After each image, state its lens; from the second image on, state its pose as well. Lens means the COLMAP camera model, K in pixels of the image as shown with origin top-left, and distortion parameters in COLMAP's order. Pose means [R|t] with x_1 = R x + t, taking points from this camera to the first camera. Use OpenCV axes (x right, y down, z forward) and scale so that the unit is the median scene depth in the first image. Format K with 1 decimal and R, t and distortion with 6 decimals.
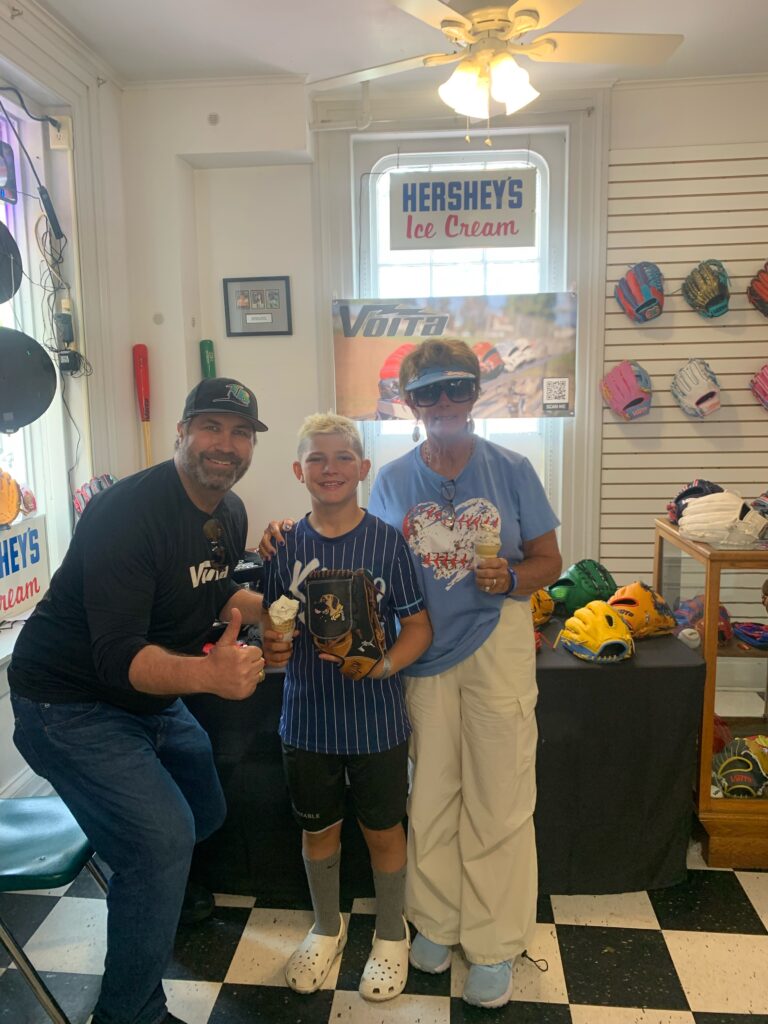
lens RADIAL K [[786.8, 0, 377.7], [0, 786.8, 500.7], [0, 0, 1]] dist [0.075274, -0.125285]
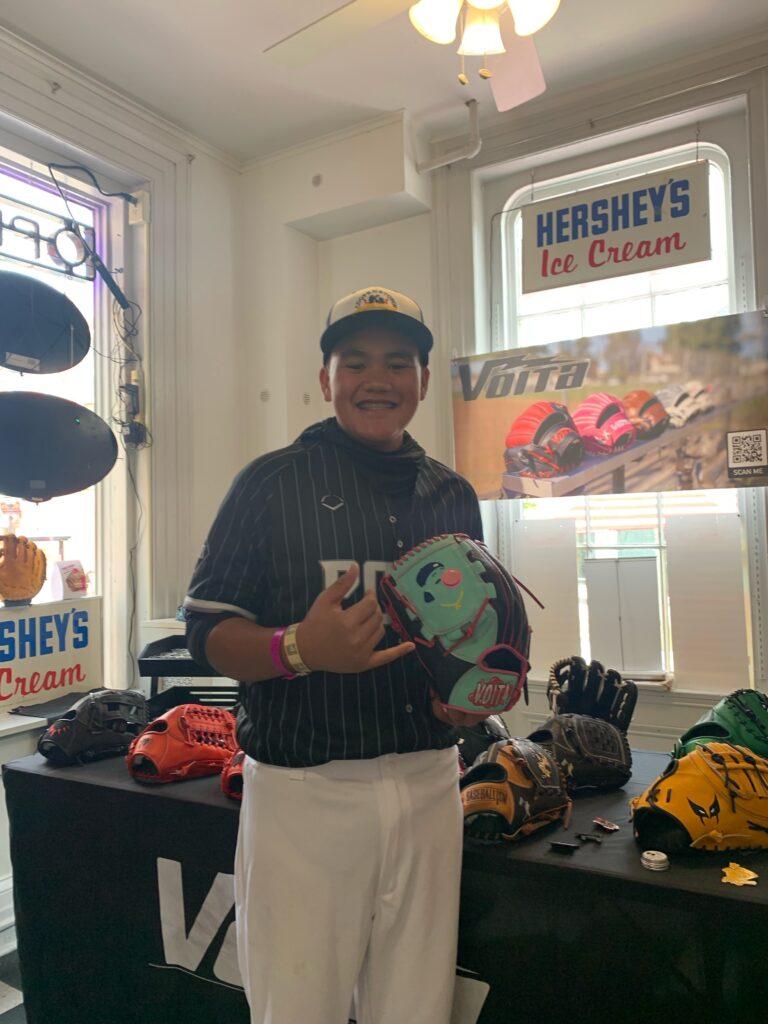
lens RADIAL K [[784.3, 0, 375.4], [0, 784.3, 500.1], [0, 0, 1]] dist [0.061550, -0.137578]
pose [[0.899065, -0.025947, -0.437046, 0.232647], [-0.053032, 0.984438, -0.167541, 0.037148], [0.434592, 0.173808, 0.883697, 0.257705]]
